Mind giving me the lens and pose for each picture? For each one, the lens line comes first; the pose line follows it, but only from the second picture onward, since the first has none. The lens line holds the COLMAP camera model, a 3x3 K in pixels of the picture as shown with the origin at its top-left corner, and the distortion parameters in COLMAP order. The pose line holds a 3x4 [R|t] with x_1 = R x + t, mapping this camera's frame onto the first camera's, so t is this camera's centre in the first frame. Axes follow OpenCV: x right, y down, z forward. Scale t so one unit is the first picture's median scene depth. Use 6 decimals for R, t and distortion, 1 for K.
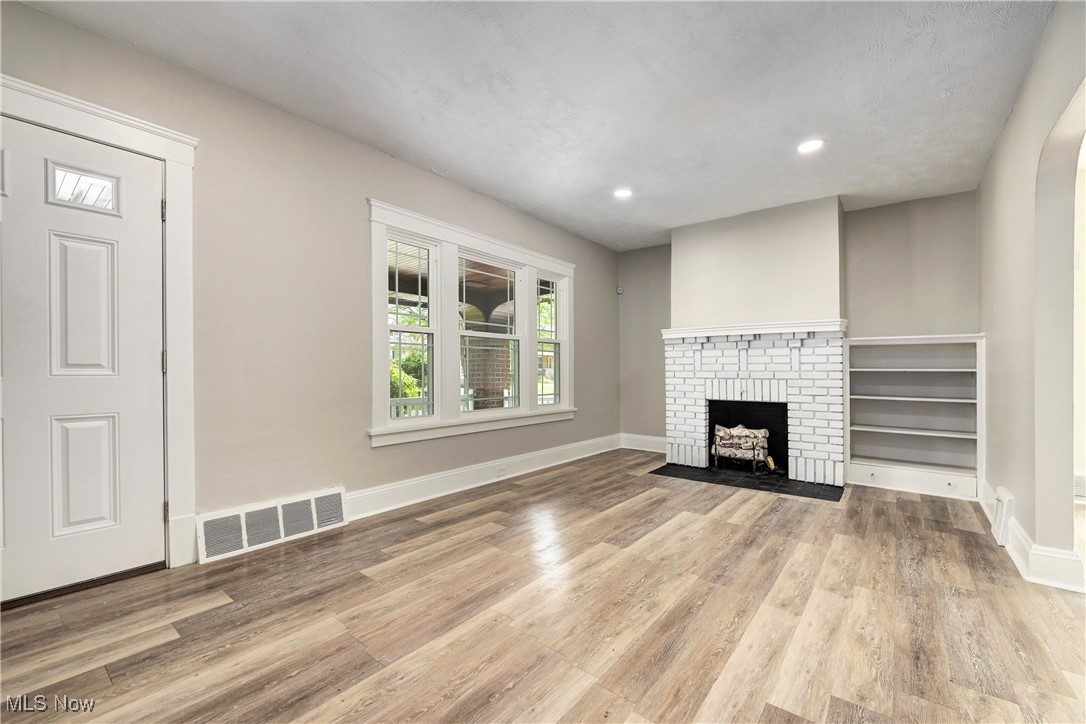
lens RADIAL K [[444.7, 0, 569.0], [0, 444.7, 371.6], [0, 0, 1]] dist [-0.003537, -0.001556]
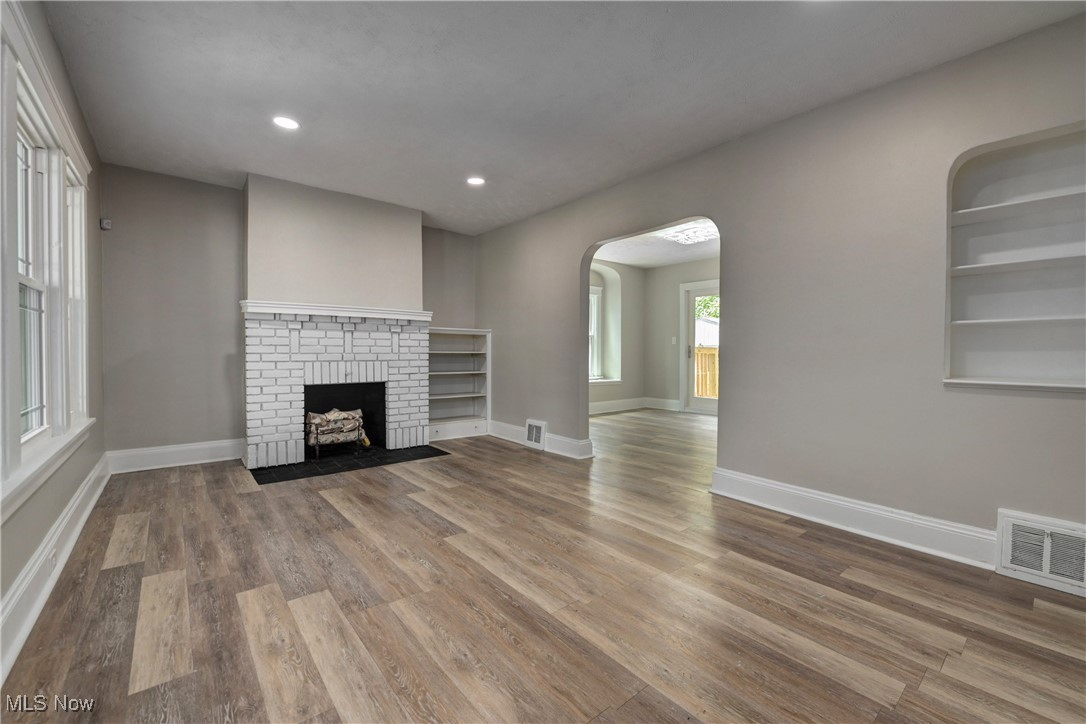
lens RADIAL K [[444.7, 0, 534.0], [0, 444.7, 356.7], [0, 0, 1]] dist [-0.003537, -0.001556]
pose [[0.240600, -0.010385, 0.970569, -0.505808], [0.000818, 0.999945, 0.010497, -0.003881], [-0.970624, -0.001732, 0.240595, 0.384905]]
